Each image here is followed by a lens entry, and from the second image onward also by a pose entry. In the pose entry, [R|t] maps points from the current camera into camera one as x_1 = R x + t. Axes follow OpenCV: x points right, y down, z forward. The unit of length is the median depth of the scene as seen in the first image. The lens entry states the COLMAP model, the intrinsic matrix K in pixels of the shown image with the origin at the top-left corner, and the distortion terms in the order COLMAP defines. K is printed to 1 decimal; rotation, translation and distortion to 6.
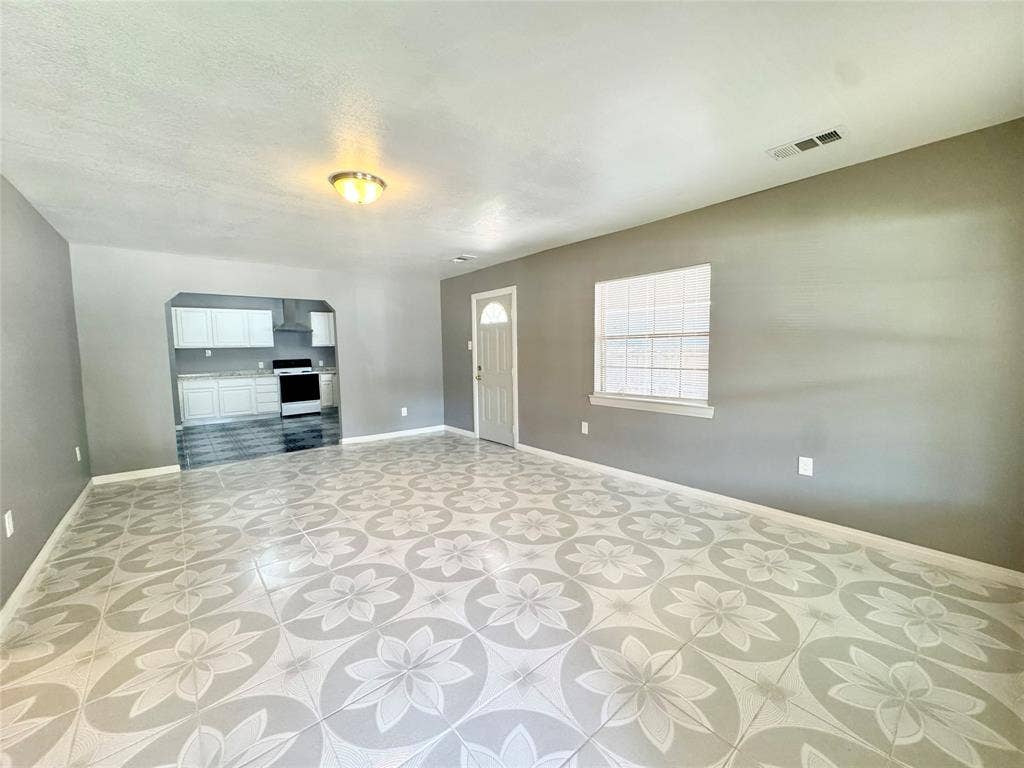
lens RADIAL K [[408.6, 0, 511.7], [0, 408.6, 382.5], [0, 0, 1]] dist [-0.002189, 0.000560]
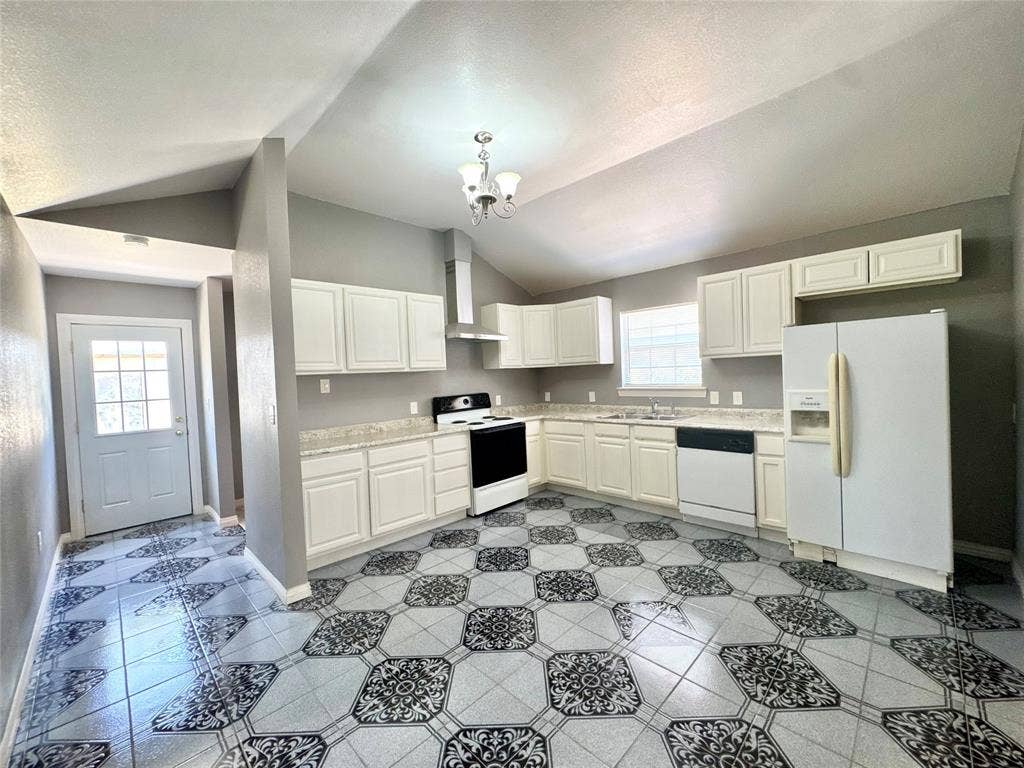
lens RADIAL K [[408.6, 0, 511.7], [0, 408.6, 382.5], [0, 0, 1]] dist [-0.002189, 0.000560]
pose [[0.995718, -0.026354, 0.088603, -0.677749], [0.031930, 0.997558, -0.062116, -0.049231], [-0.086750, 0.064679, 0.994128, 0.629742]]
